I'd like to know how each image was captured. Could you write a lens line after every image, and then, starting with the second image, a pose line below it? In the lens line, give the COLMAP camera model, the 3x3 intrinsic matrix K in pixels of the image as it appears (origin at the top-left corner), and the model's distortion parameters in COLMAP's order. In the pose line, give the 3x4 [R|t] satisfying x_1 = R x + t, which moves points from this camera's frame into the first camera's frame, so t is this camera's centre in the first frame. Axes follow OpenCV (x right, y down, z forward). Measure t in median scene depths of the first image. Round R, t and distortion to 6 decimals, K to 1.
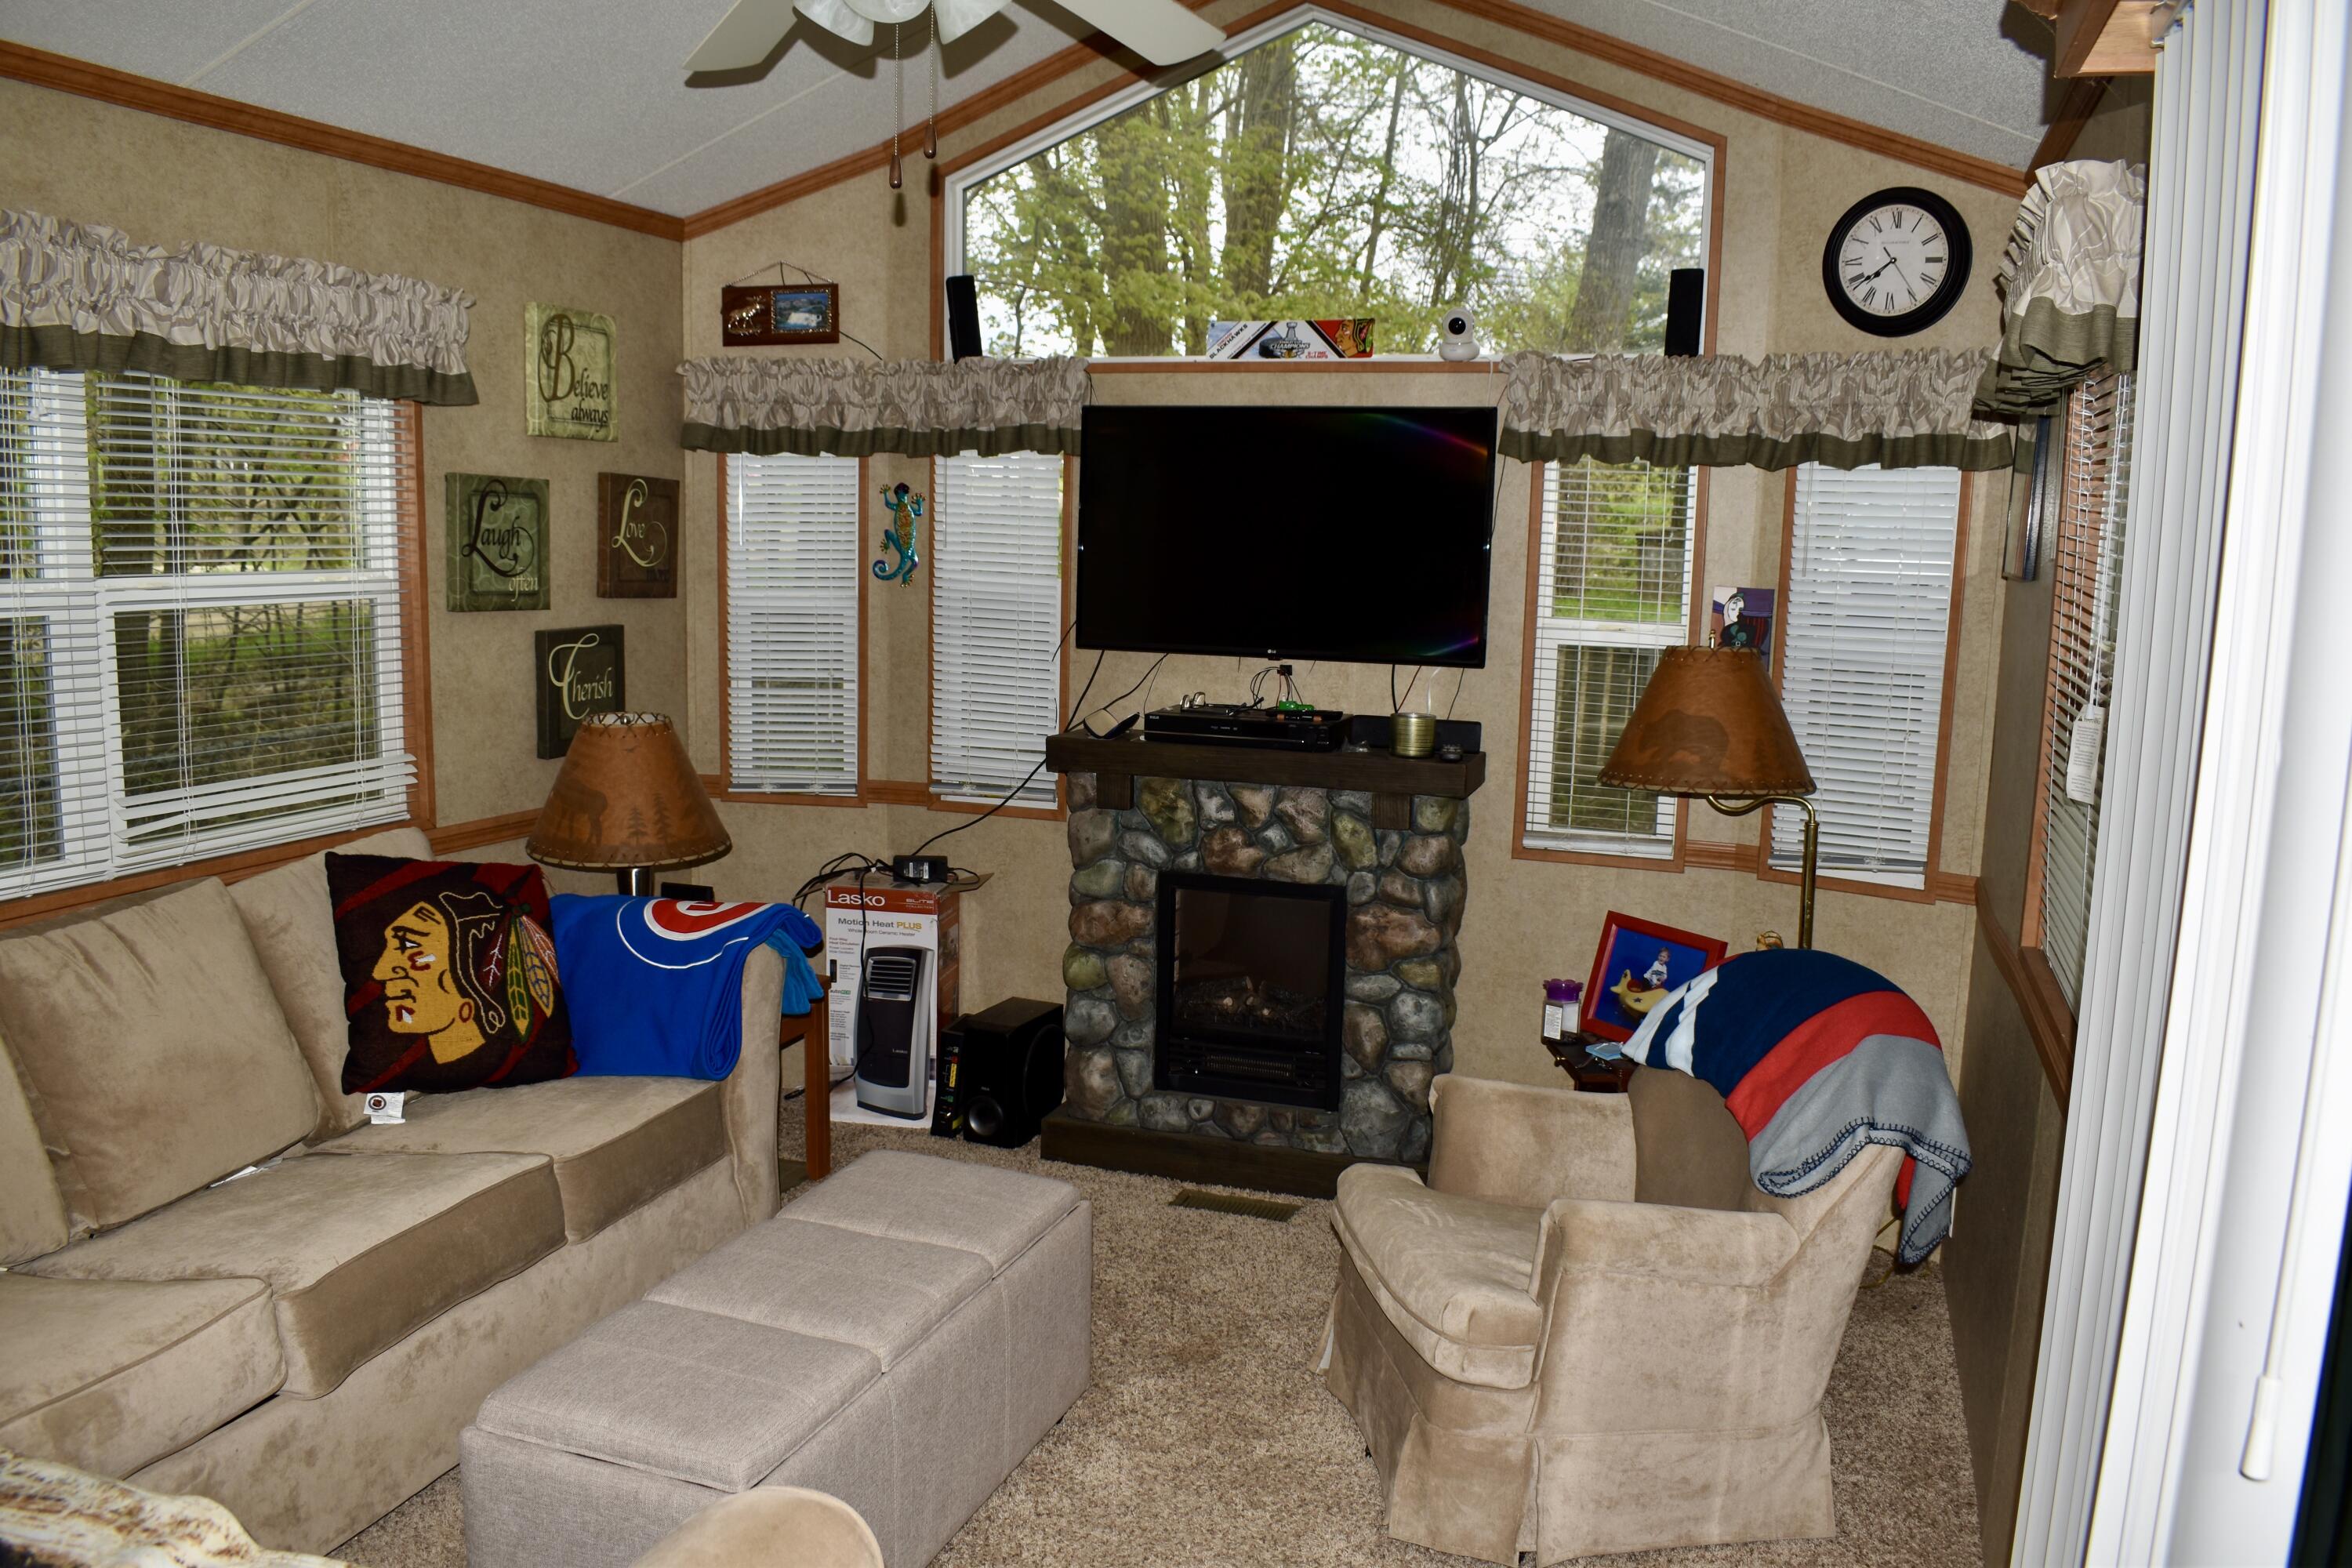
lens RADIAL K [[1826.6, 0, 1172.8], [0, 1826.6, 789.5], [0, 0, 1]] dist [-0.095924, 0.016288]
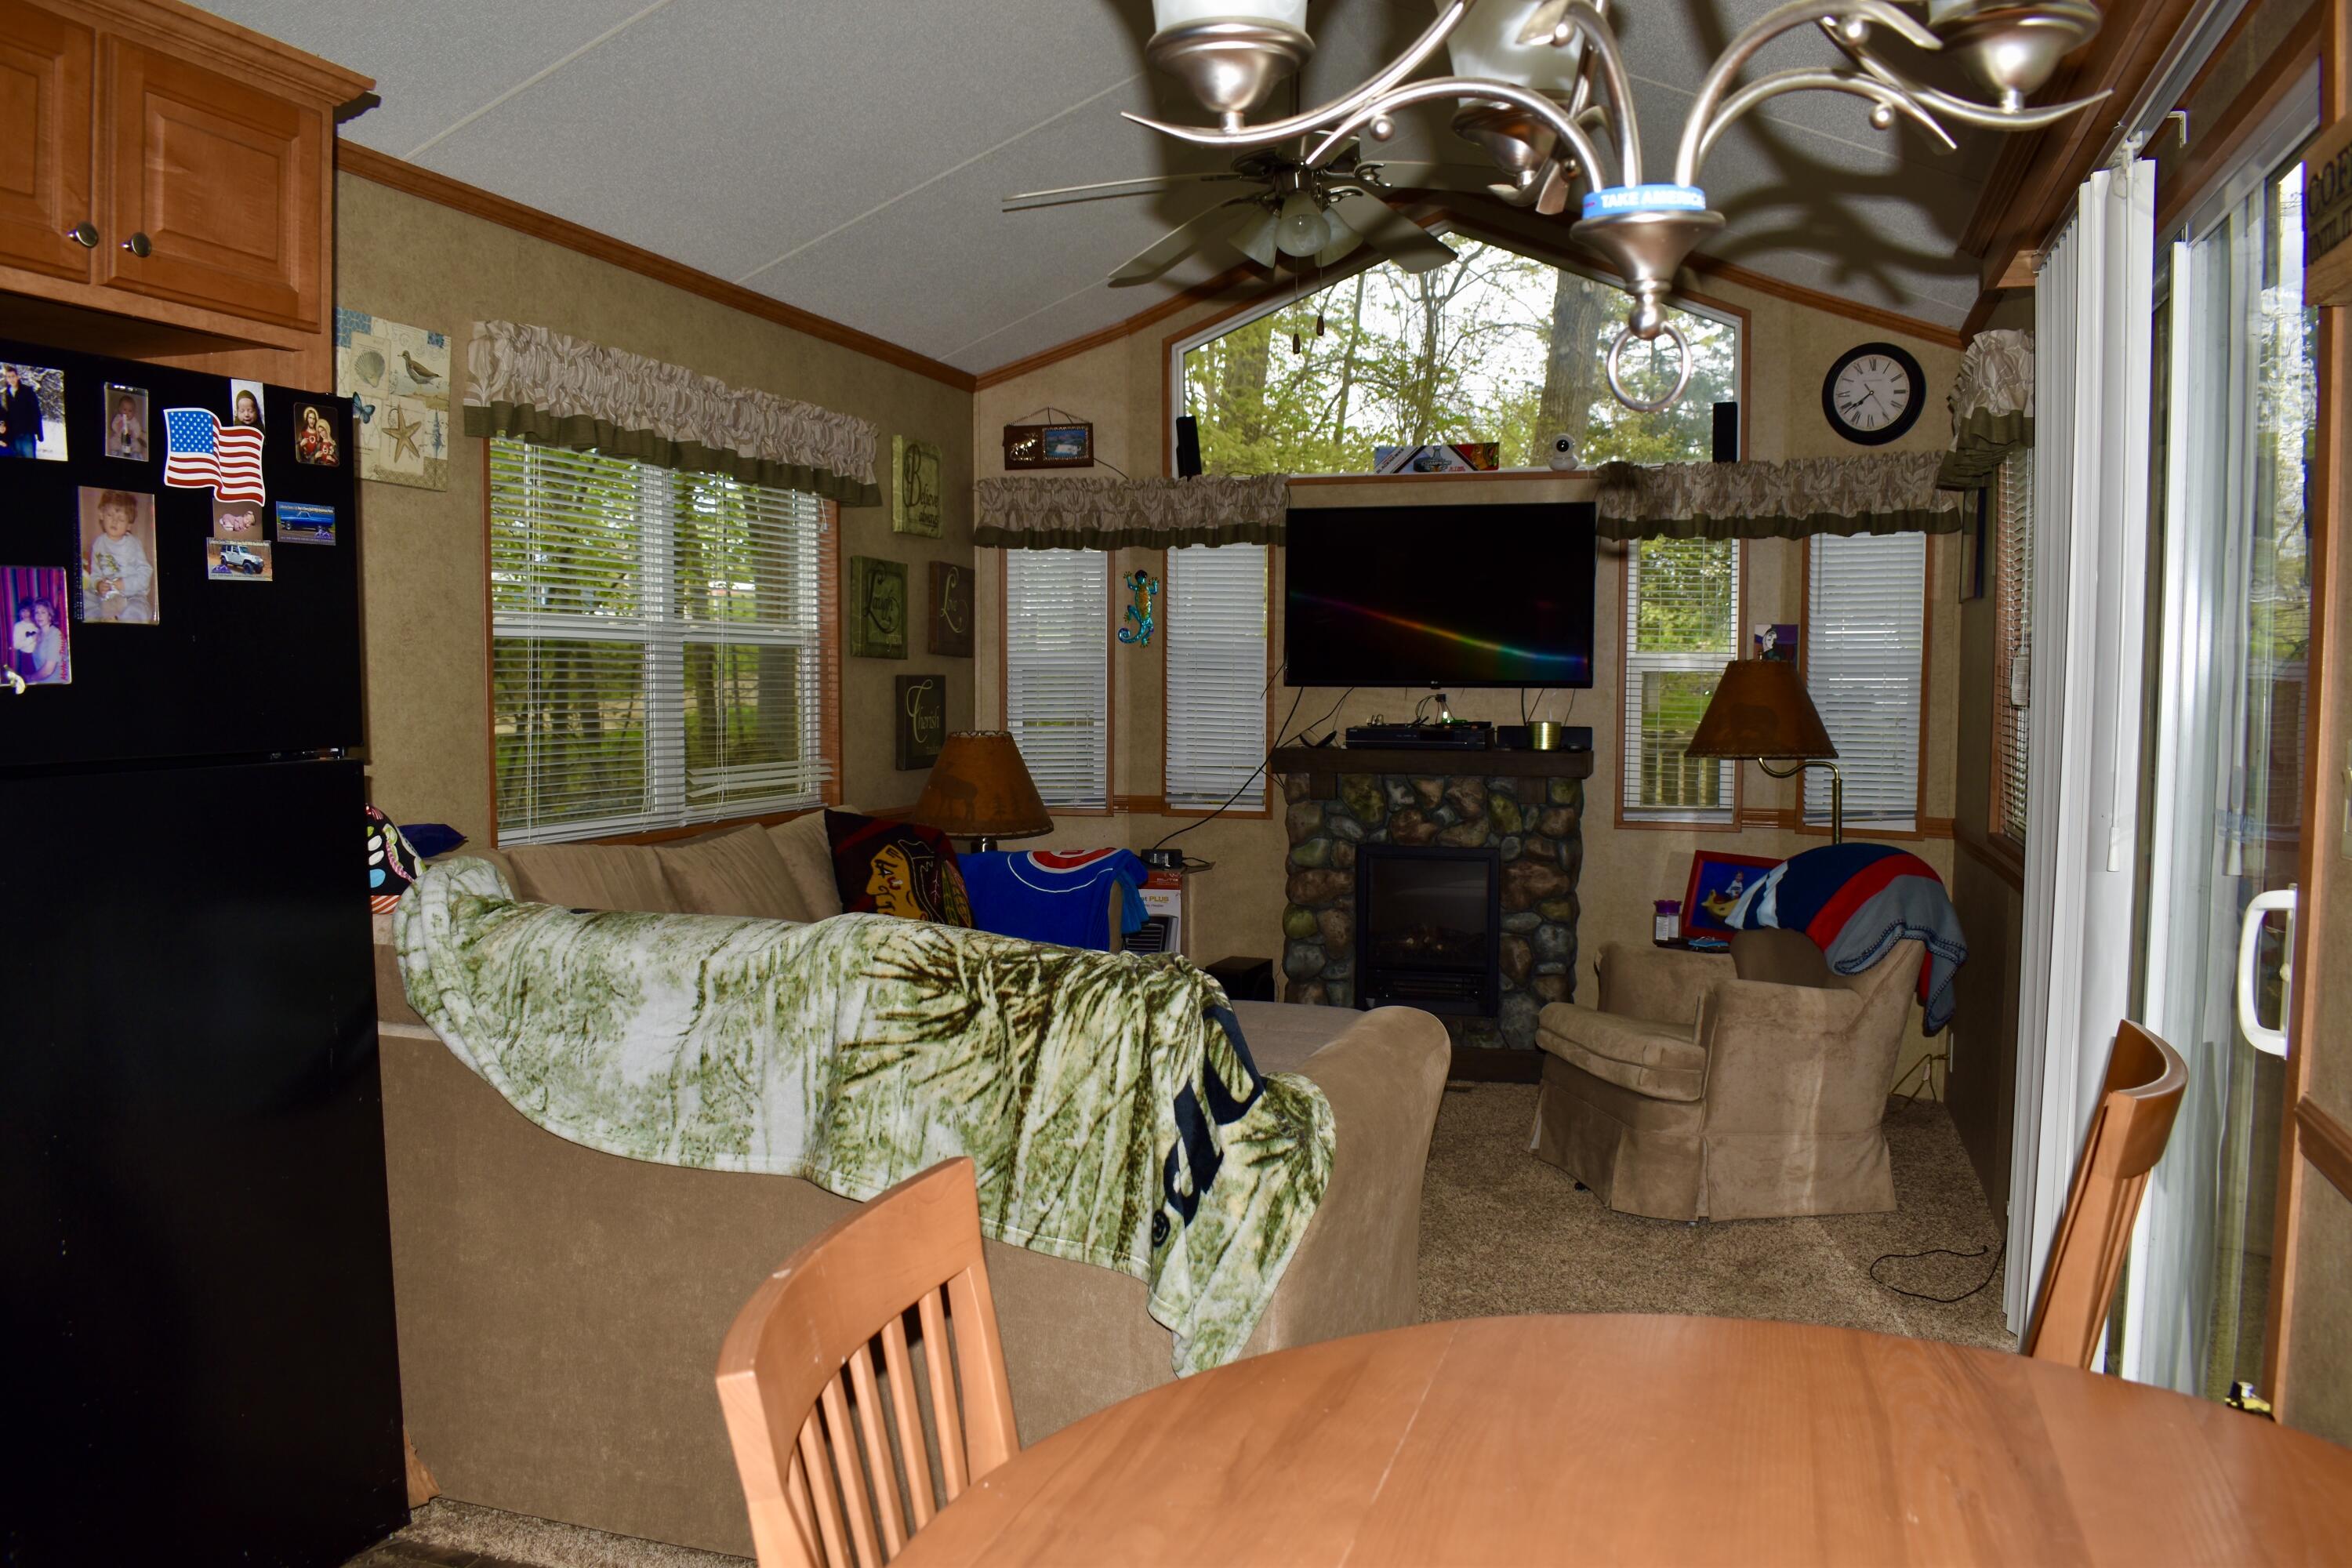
lens RADIAL K [[1826.6, 0, 1176.4], [0, 1826.6, 785.6], [0, 0, 1]] dist [-0.095924, 0.016288]
pose [[0.999261, -0.022123, 0.031422, -0.194178], [0.024714, 0.996108, -0.084606, 0.118756], [-0.029428, 0.085320, 0.995919, -0.369970]]
